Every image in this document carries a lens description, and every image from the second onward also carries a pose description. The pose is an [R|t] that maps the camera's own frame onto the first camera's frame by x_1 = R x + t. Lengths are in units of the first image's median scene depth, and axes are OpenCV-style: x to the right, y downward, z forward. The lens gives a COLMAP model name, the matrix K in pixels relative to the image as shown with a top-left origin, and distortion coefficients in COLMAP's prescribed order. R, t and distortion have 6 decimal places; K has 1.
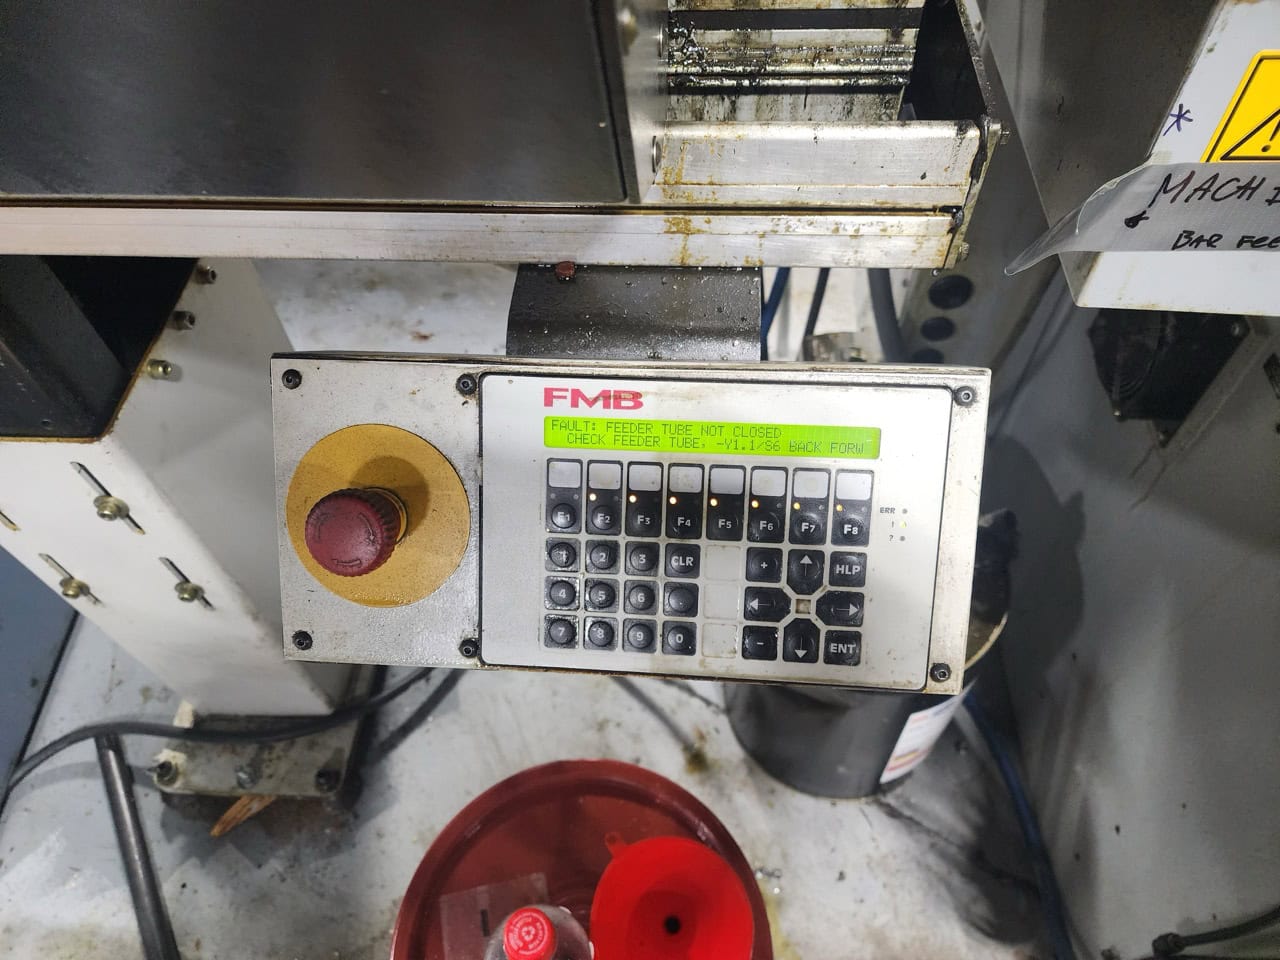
lens RADIAL K [[882.4, 0, 635.9], [0, 882.4, 492.9], [0, 0, 1]] dist [0.066230, -0.080270]
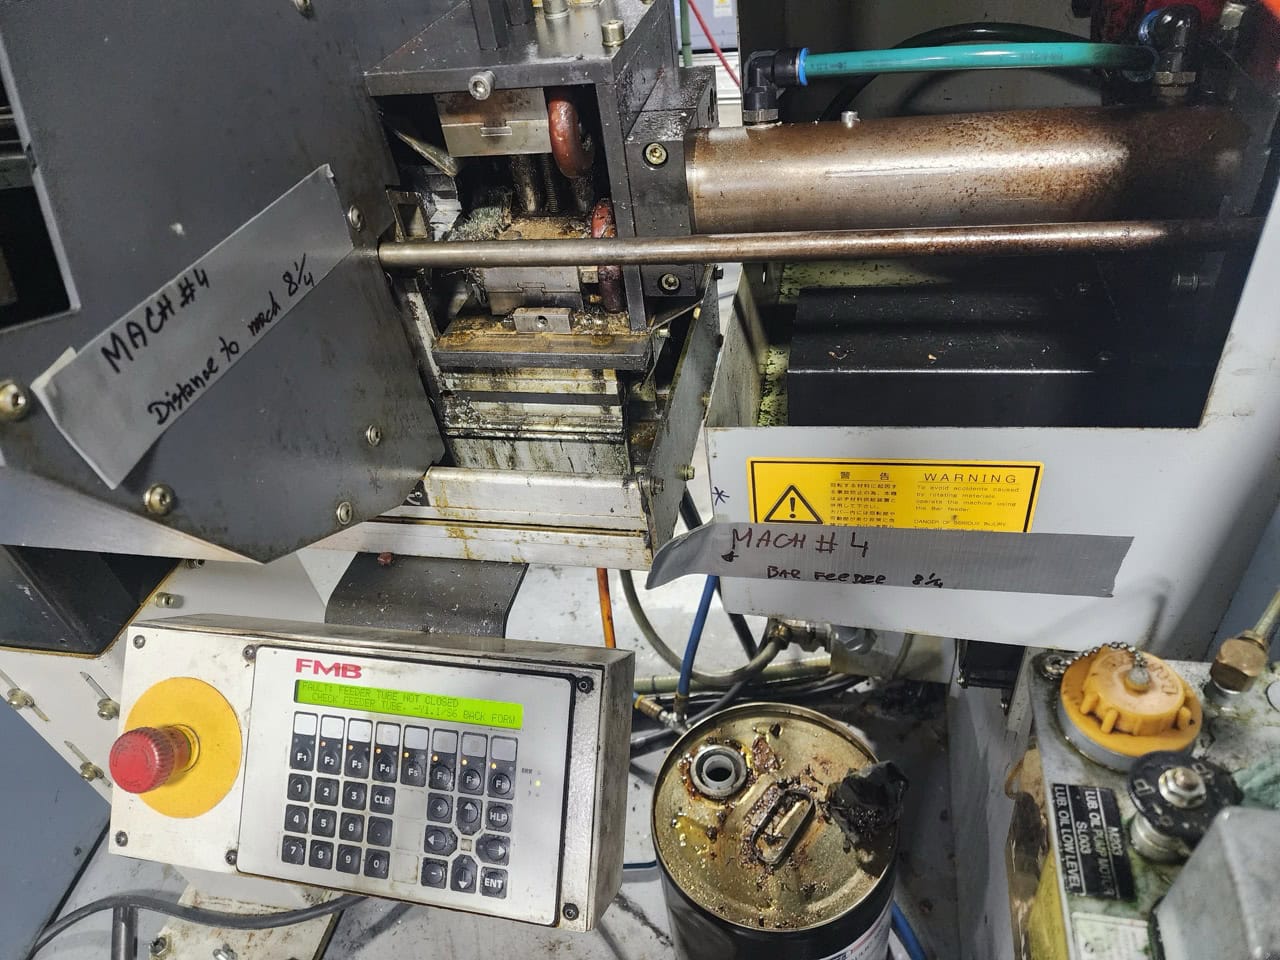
lens RADIAL K [[871.3, 0, 661.4], [0, 871.3, 487.7], [0, 0, 1]] dist [0.047016, -0.047228]
pose [[0.989368, 0.031473, -0.141985, 0.562995], [-0.063131, 0.972463, -0.224343, -0.093602], [0.131014, 0.230921, 0.964111, -0.263655]]
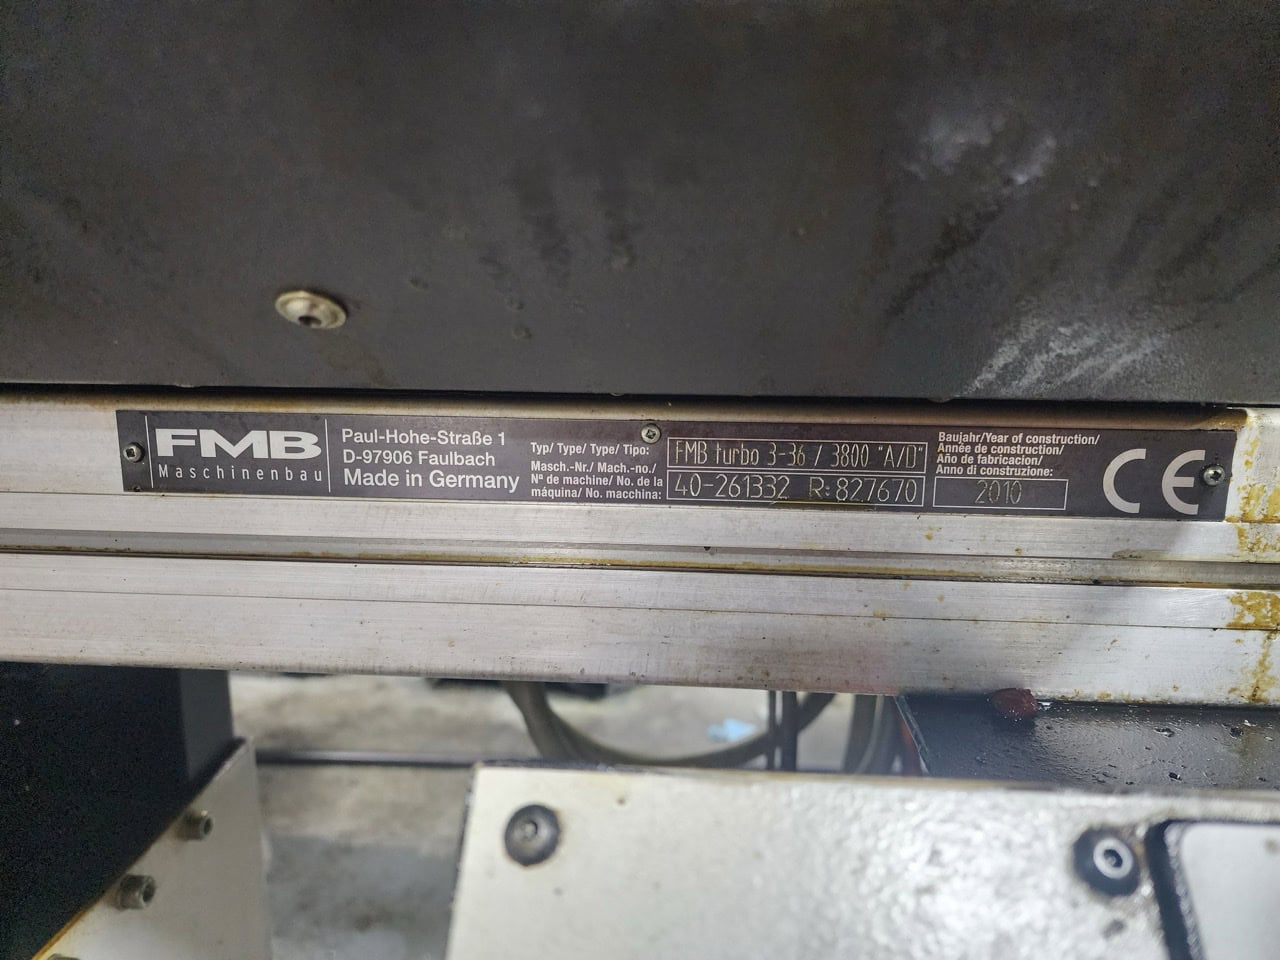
lens RADIAL K [[882.4, 0, 635.9], [0, 882.4, 492.9], [0, 0, 1]] dist [0.066230, -0.080270]
pose [[0.998930, 0.044112, 0.013856, -0.325559], [-0.023571, 0.743653, -0.668150, -0.006192], [-0.039778, 0.667108, 0.743898, 0.618892]]
